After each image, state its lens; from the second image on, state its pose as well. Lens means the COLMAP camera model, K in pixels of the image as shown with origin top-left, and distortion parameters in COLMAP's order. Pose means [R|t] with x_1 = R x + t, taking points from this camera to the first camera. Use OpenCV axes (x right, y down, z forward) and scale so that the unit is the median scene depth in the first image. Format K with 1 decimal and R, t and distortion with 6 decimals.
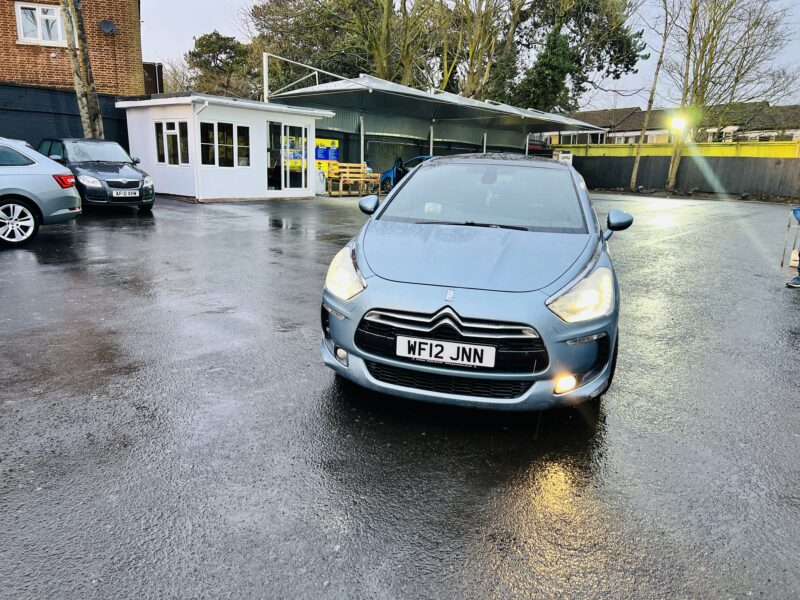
lens RADIAL K [[597.9, 0, 404.1], [0, 597.9, 300.1], [0, 0, 1]] dist [0.102974, -0.110363]
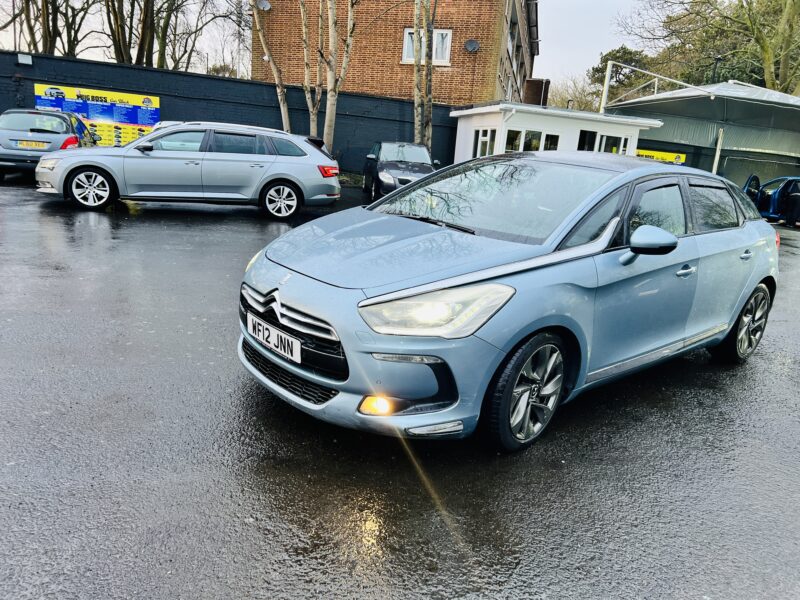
lens RADIAL K [[614.7, 0, 402.8], [0, 614.7, 302.8], [0, 0, 1]] dist [0.007740, -0.009500]
pose [[0.801662, 0.179243, -0.570271, 0.157798], [-0.193076, 0.980495, 0.036764, -0.008566], [0.565738, 0.080634, 0.820633, 0.064071]]
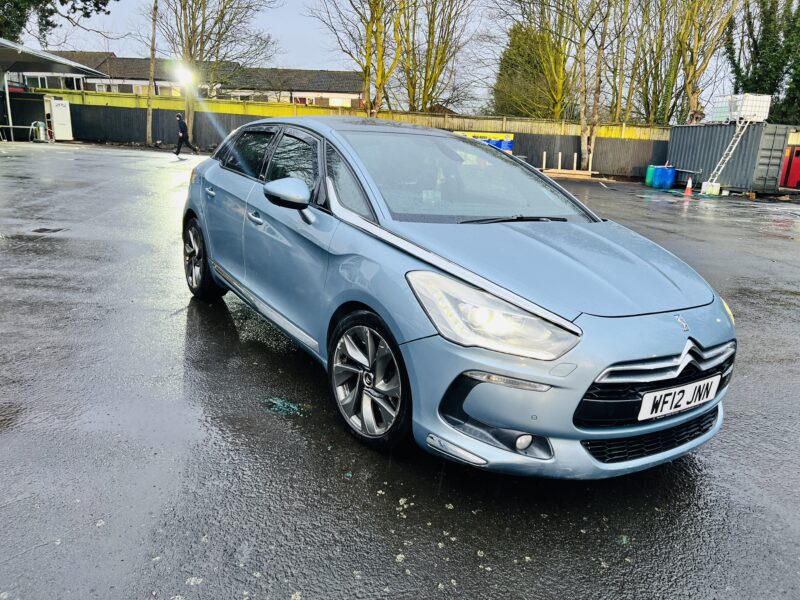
lens RADIAL K [[597.9, 0, 404.1], [0, 597.9, 300.1], [0, 0, 1]] dist [0.102974, -0.110363]
pose [[0.687698, -0.180885, 0.703102, -0.140457], [0.128439, 0.983501, 0.127396, -0.035985], [-0.714545, 0.002696, 0.699584, 0.144606]]
